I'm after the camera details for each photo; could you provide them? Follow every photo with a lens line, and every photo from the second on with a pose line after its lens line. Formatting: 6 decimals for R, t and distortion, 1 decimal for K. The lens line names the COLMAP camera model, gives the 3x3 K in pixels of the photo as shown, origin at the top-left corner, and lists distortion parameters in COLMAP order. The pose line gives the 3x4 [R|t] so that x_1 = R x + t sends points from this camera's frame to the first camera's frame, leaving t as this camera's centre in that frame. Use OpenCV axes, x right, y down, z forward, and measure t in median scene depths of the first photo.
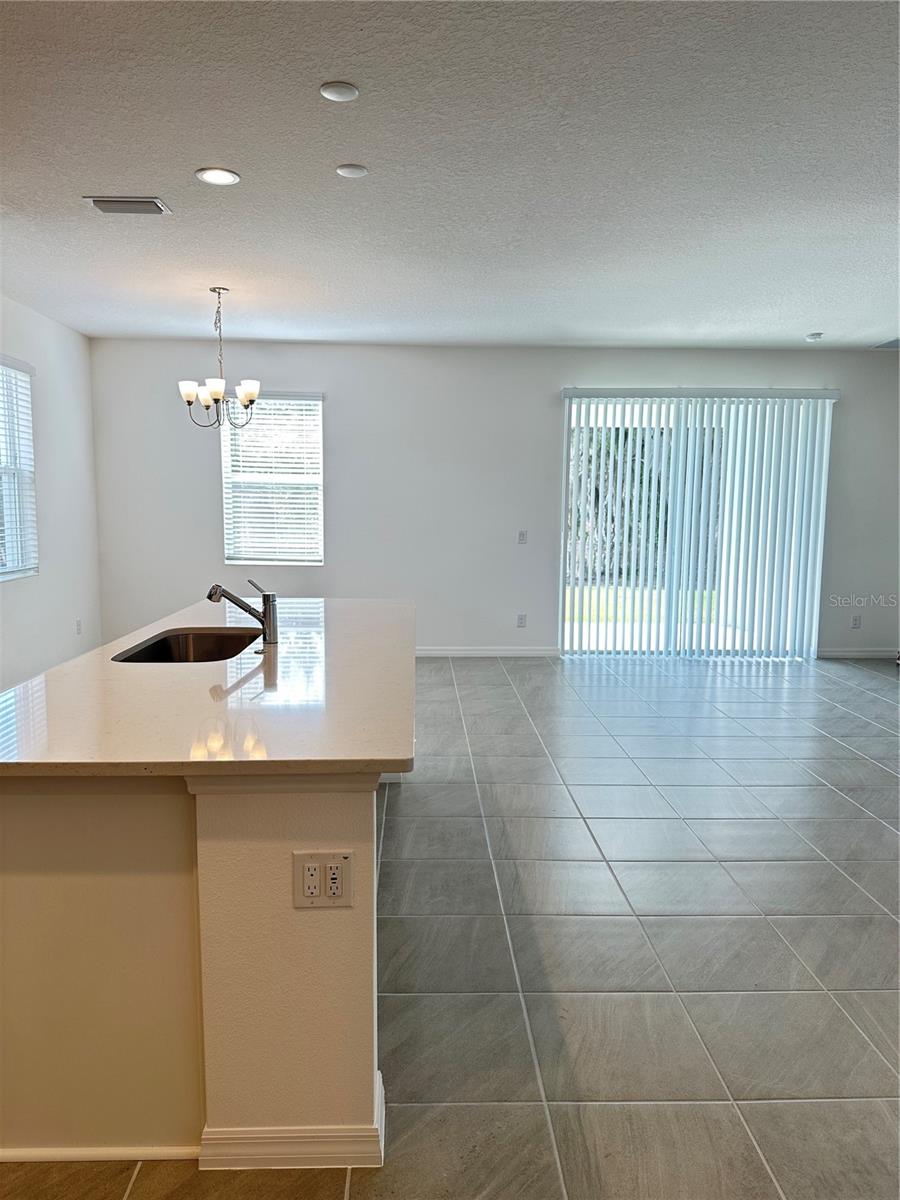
lens RADIAL K [[826.3, 0, 433.2], [0, 826.3, 607.2], [0, 0, 1]] dist [0.104949, -0.152036]
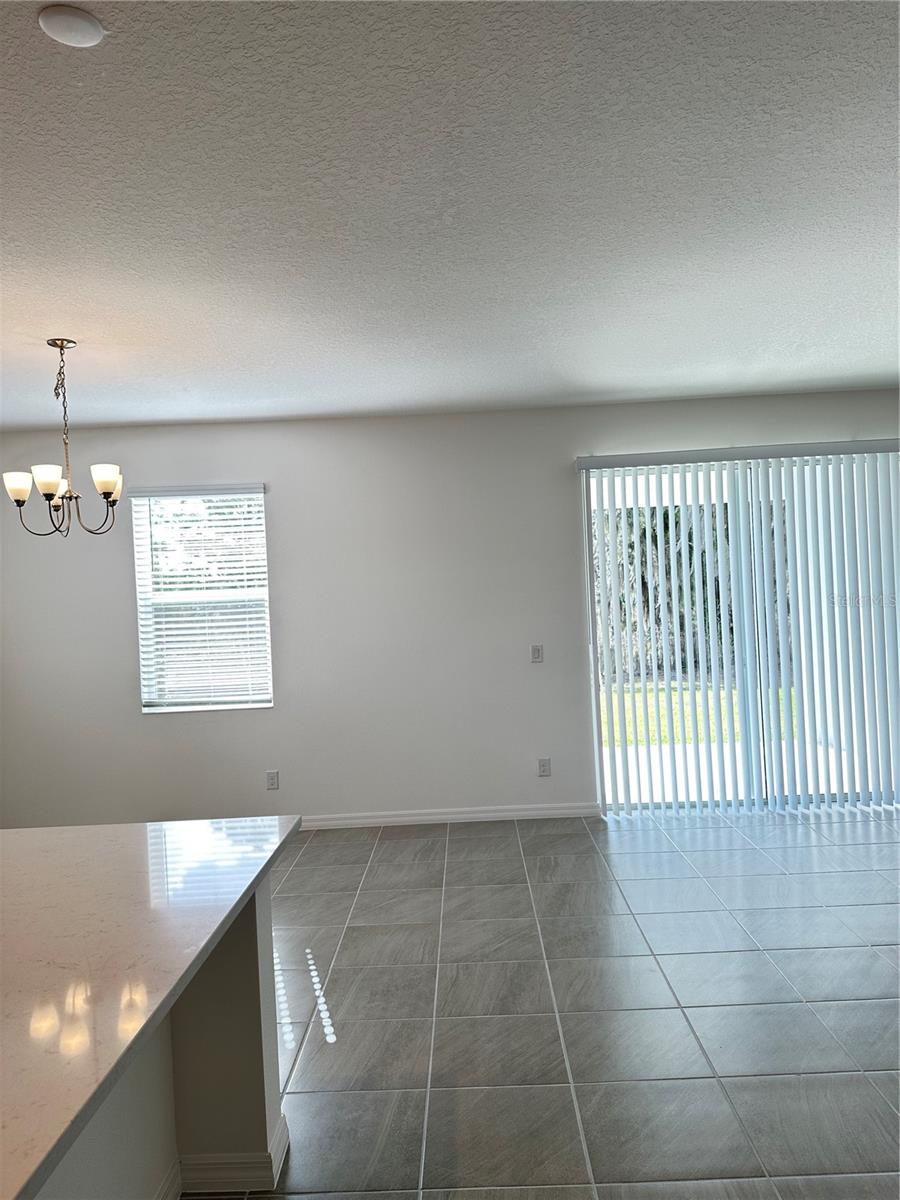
lens RADIAL K [[831.3, 0, 450.0], [0, 831.3, 600.0], [0, 0, 1]] dist [0.108120, -0.128736]
pose [[0.997624, -0.056244, -0.039789, 0.062685], [0.050965, 0.991082, -0.123120, -0.045426], [0.046359, 0.120799, 0.991594, 0.248599]]
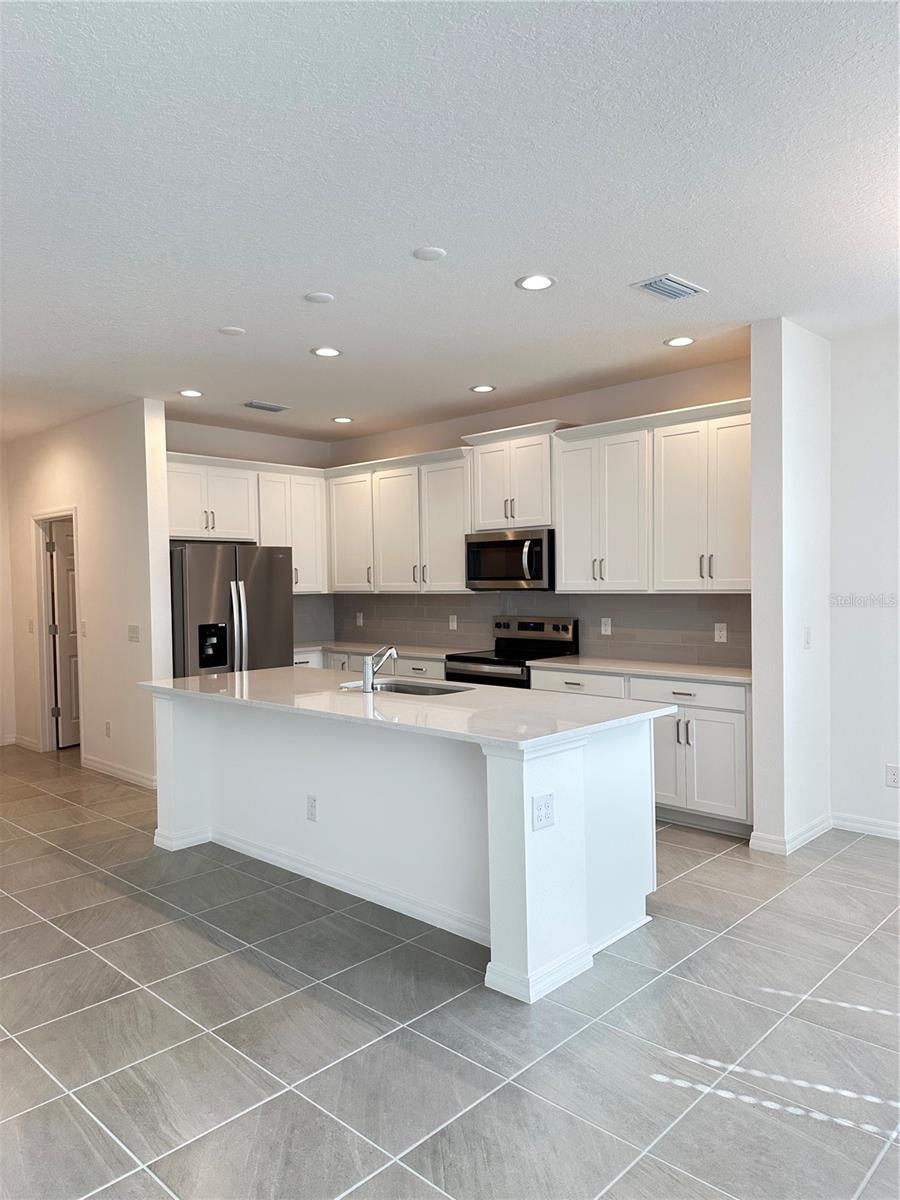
lens RADIAL K [[831.3, 0, 450.0], [0, 831.3, 600.0], [0, 0, 1]] dist [0.108120, -0.128736]
pose [[-0.706314, 0.015962, -0.707719, 0.274551], [-0.079162, 0.991694, 0.101373, -0.104535], [0.703458, 0.127626, -0.699184, 0.813159]]
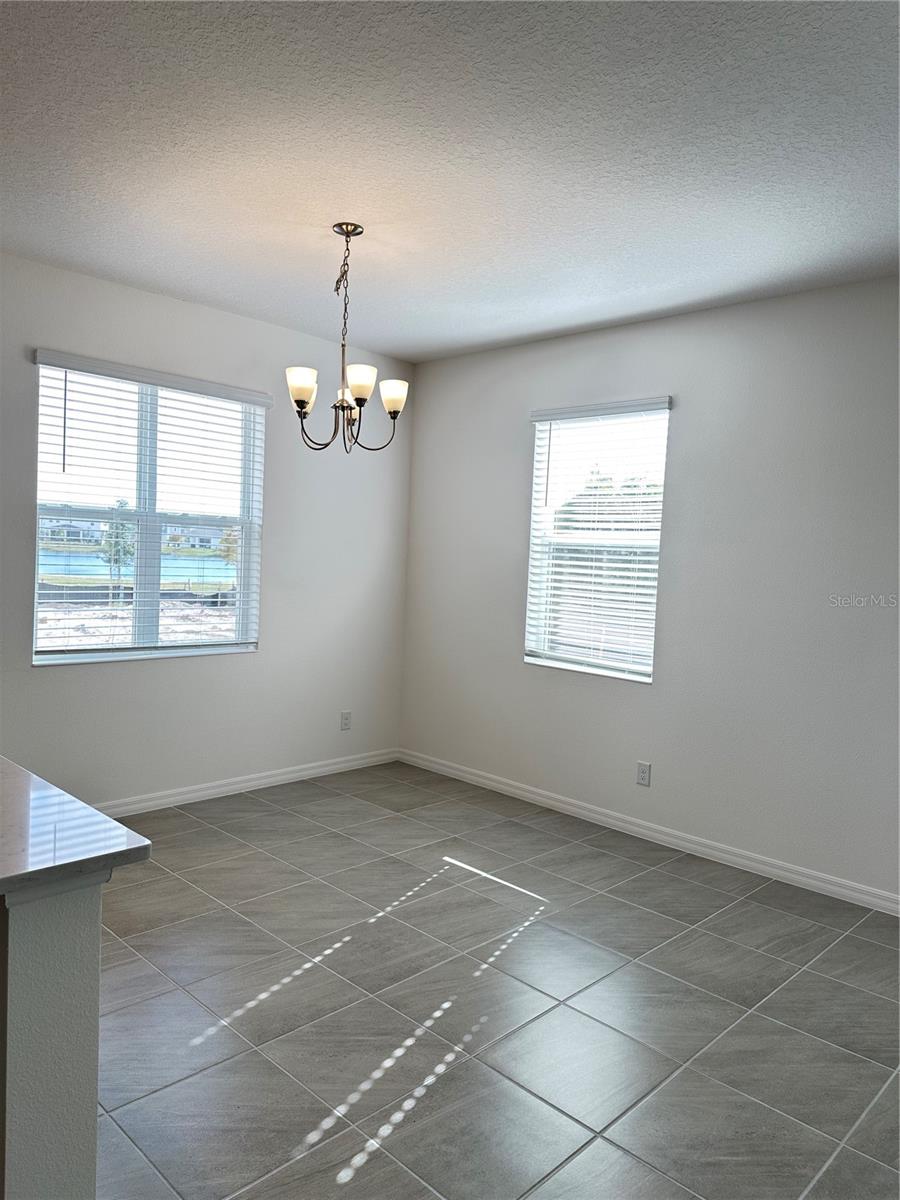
lens RADIAL K [[831.3, 0, 450.0], [0, 831.3, 600.0], [0, 0, 1]] dist [0.108120, -0.128736]
pose [[0.698446, 0.061982, -0.712973, 0.190136], [-0.128751, 0.990871, -0.039986, -0.067499], [0.703986, 0.119724, 0.700050, 0.477541]]
